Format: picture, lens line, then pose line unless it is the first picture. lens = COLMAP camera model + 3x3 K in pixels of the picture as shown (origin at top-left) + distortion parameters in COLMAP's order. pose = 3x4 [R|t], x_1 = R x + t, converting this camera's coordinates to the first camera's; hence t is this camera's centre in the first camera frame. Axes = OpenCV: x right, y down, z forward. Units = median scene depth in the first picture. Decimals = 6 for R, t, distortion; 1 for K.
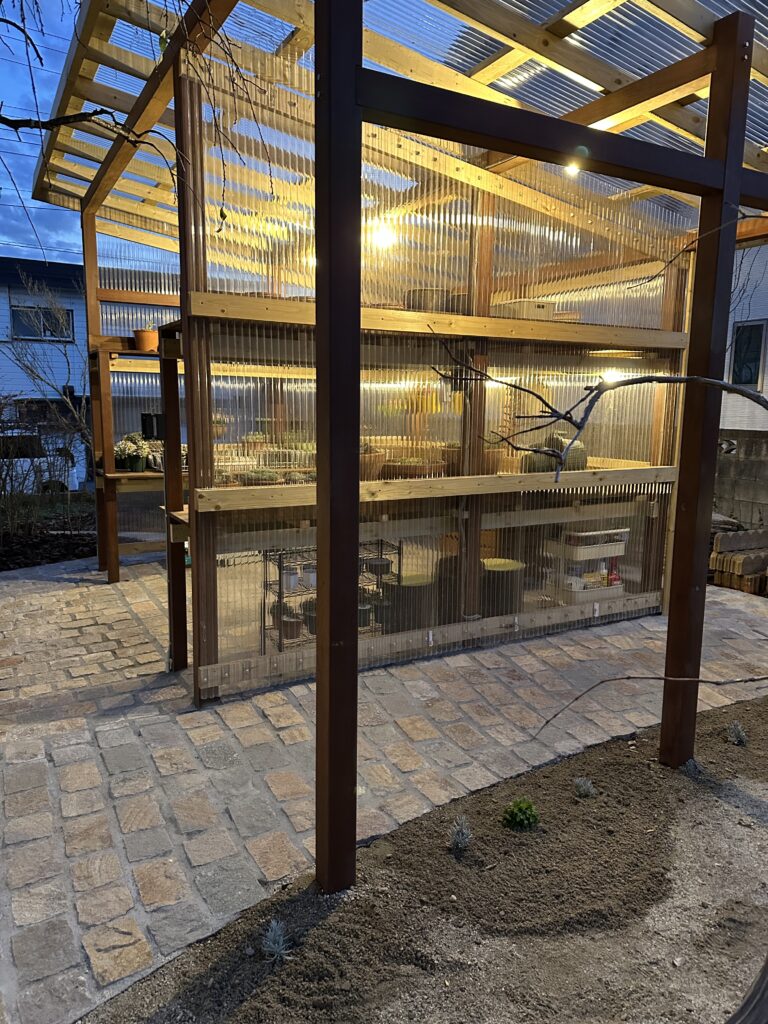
lens RADIAL K [[712.0, 0, 386.1], [0, 712.0, 514.0], [0, 0, 1]] dist [0.102236, -0.121426]
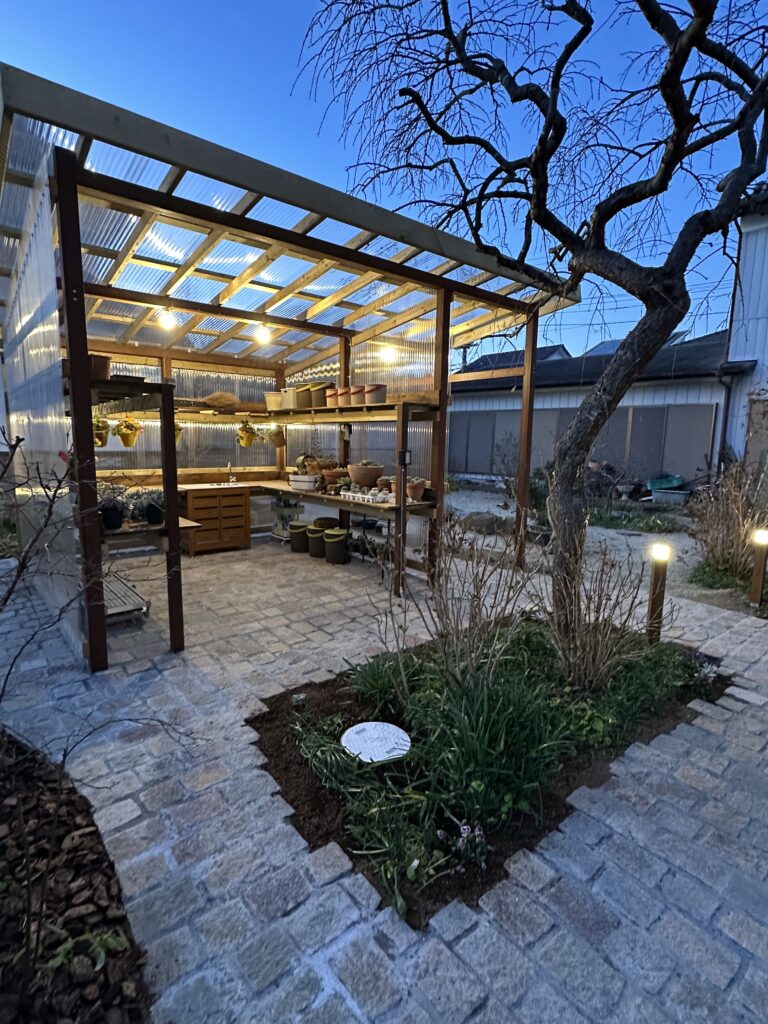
lens RADIAL K [[521.3, 0, 381.9], [0, 521.3, 513.8], [0, 0, 1]] dist [-0.000258, -0.000138]
pose [[-0.185442, -0.159191, 0.969675, -1.424130], [0.137456, 0.972886, 0.186005, -0.210344], [-0.972994, 0.167780, -0.158532, 1.168062]]
